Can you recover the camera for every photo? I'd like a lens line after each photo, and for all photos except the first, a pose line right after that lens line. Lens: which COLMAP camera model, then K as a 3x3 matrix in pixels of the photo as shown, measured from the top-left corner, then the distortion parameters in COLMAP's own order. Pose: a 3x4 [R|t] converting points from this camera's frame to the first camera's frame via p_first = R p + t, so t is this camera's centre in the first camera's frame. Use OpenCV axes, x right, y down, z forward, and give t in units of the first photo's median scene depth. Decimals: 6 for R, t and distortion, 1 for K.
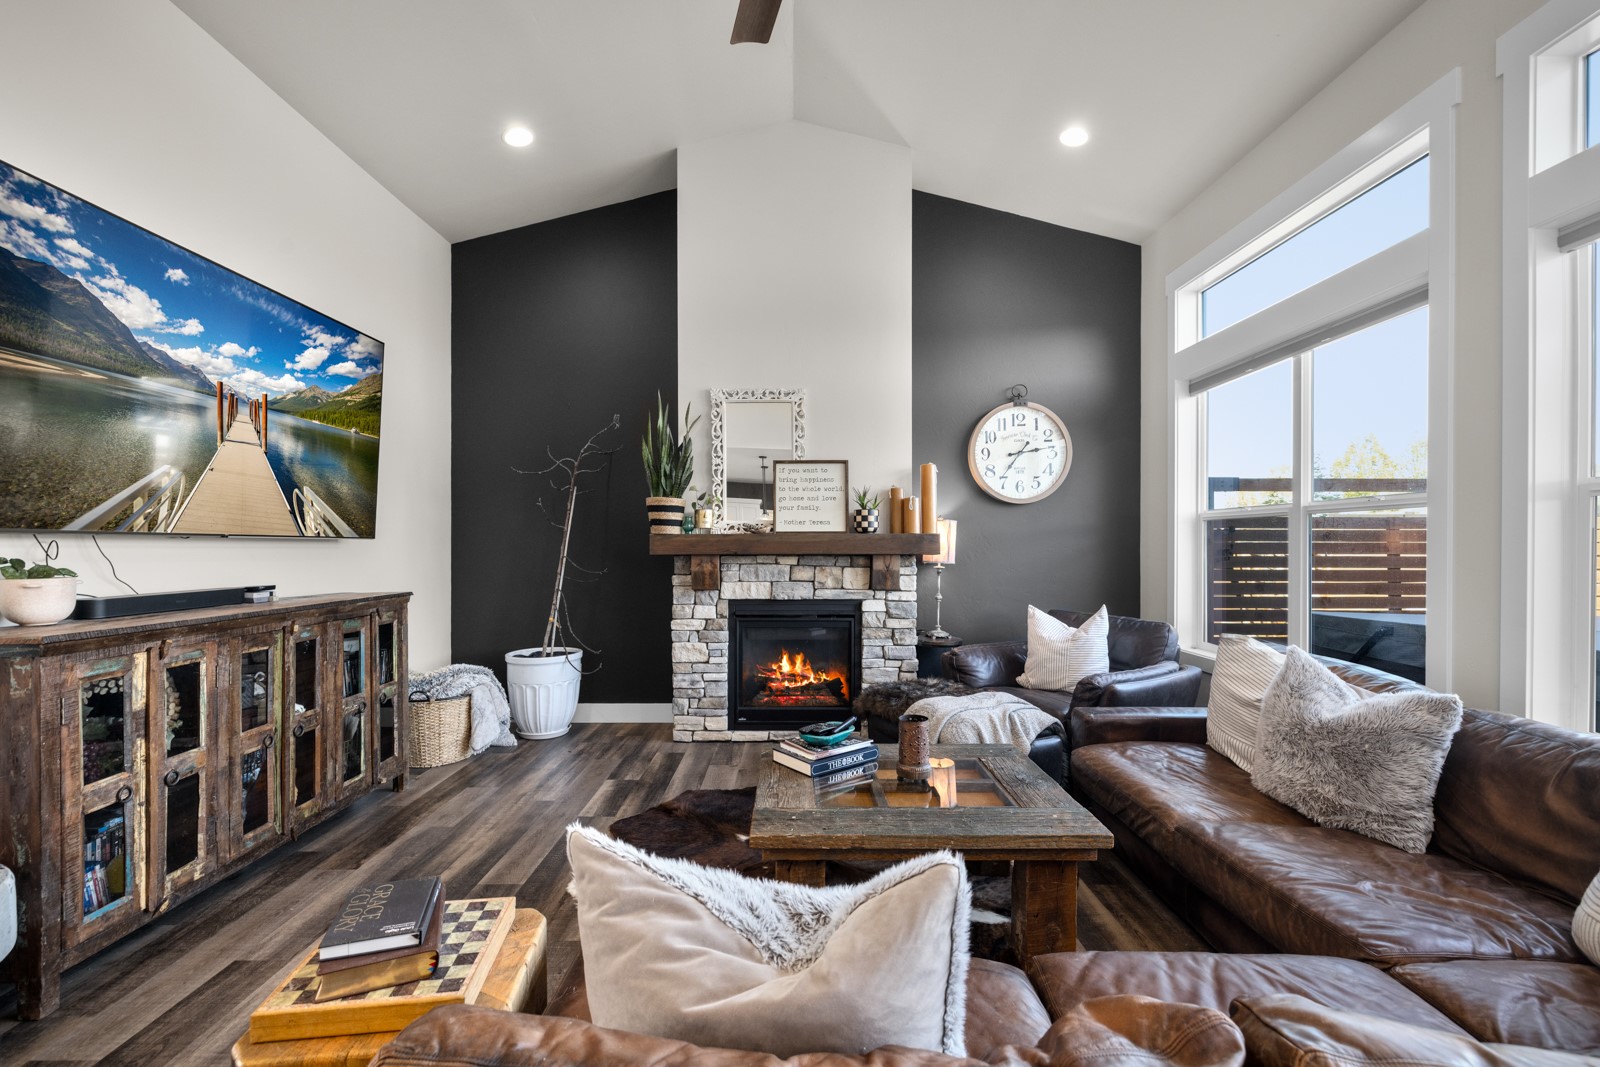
lens RADIAL K [[694.2, 0, 802.7], [0, 694.2, 543.5], [0, 0, 1]] dist [0.002566, 0.001241]
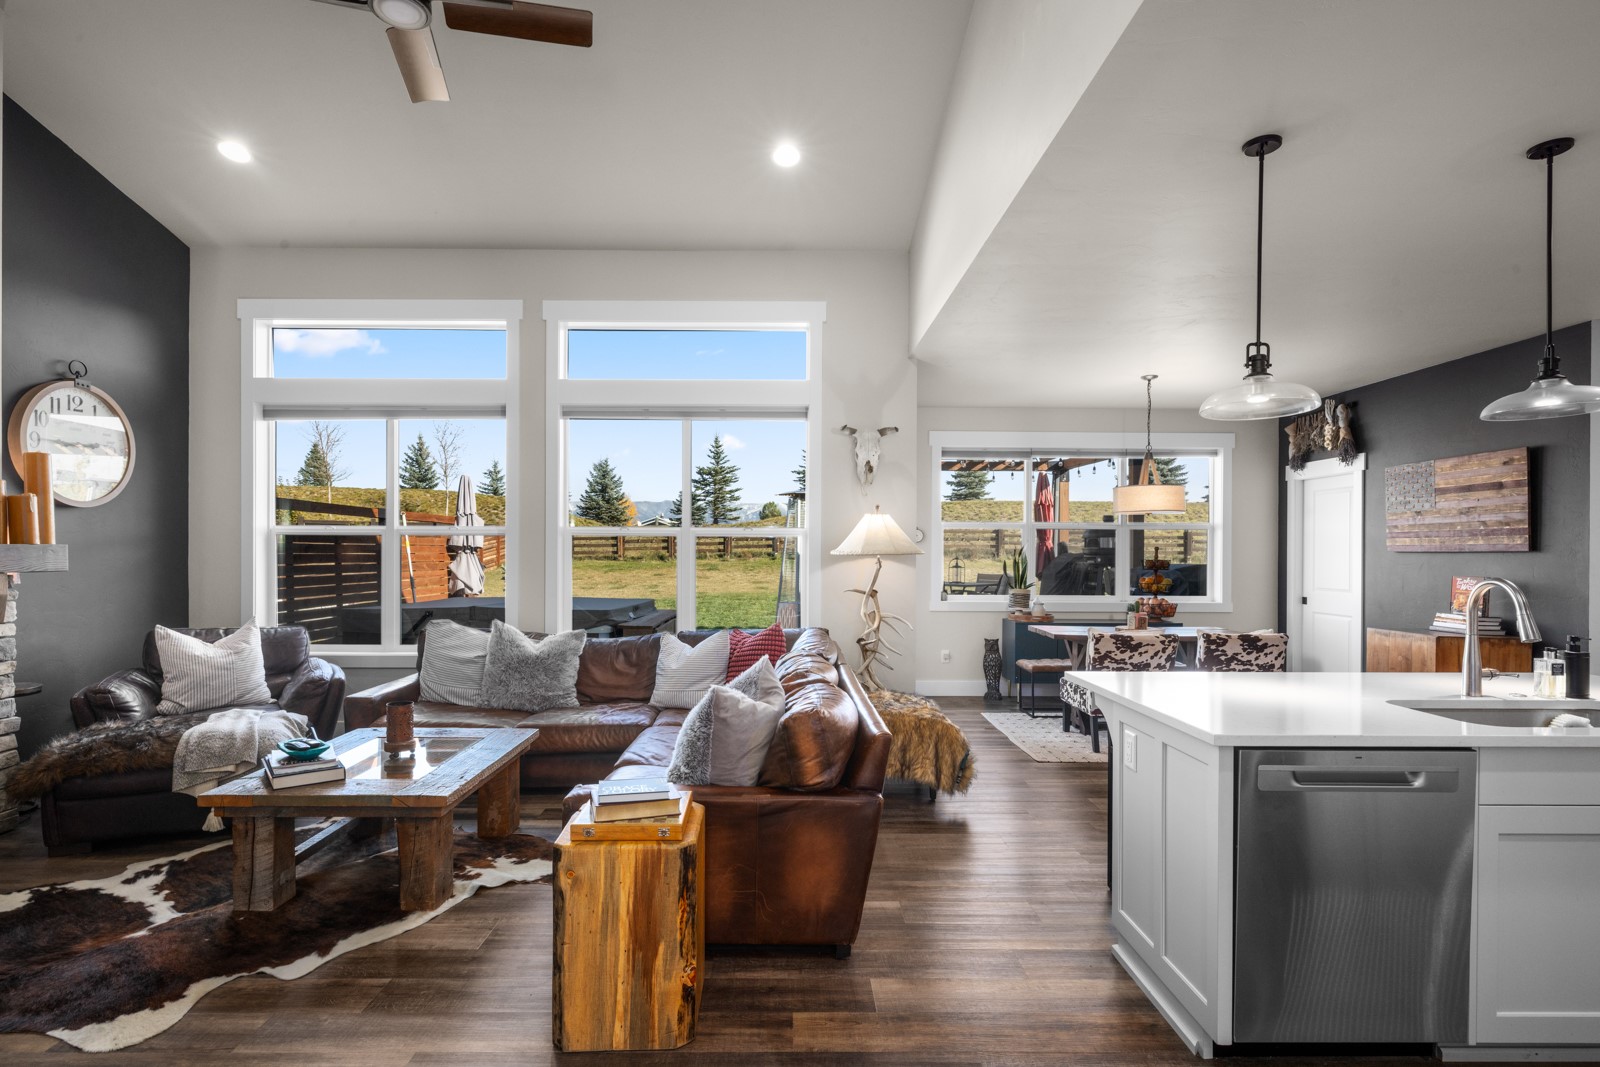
lens RADIAL K [[764.1, 0, 796.0], [0, 764.1, 559.1], [0, 0, 1]] dist [-0.004657, 0.000883]
pose [[-0.019859, -0.007766, 0.999773, -0.792101], [-0.000851, 0.999970, 0.007750, -0.006122], [-0.999802, -0.000697, -0.019865, 0.230355]]
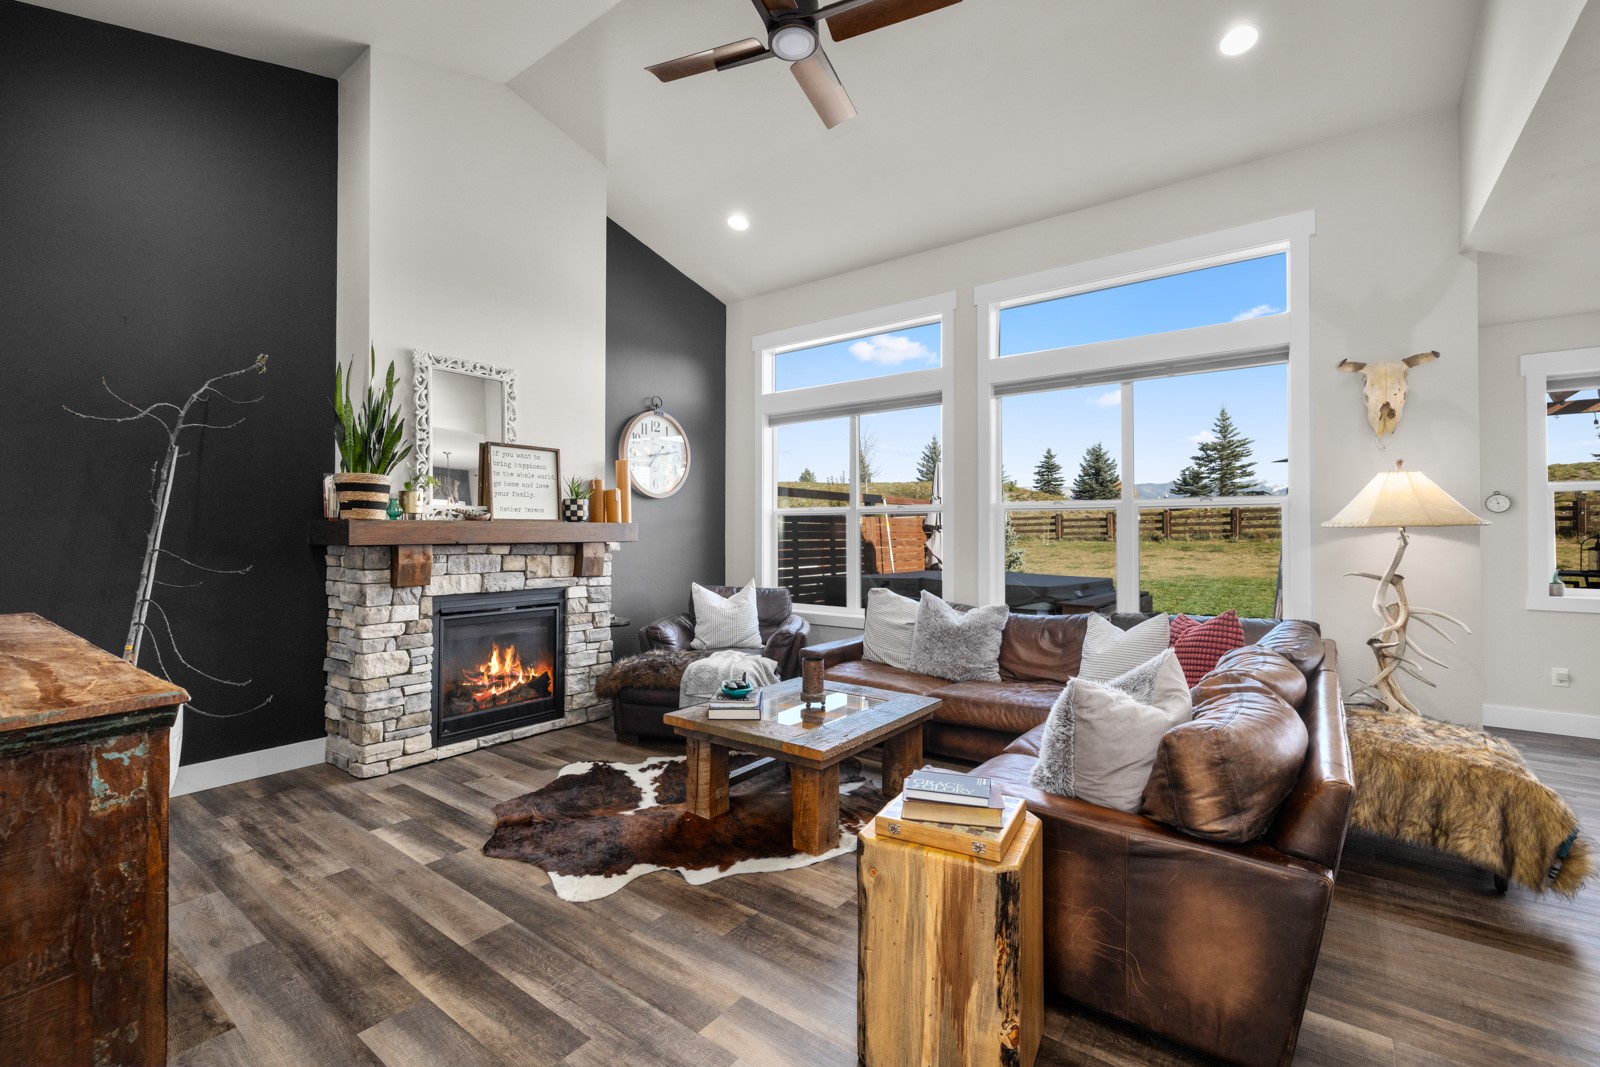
lens RADIAL K [[694.2, 0, 798.2], [0, 694.2, 525.9], [0, 0, 1]] dist [0.002566, 0.001241]
pose [[0.600093, 0.010224, 0.799865, -0.635976], [0.001338, 0.999904, -0.013785, 0.006863], [-0.799929, 0.009343, 0.600022, 0.140481]]
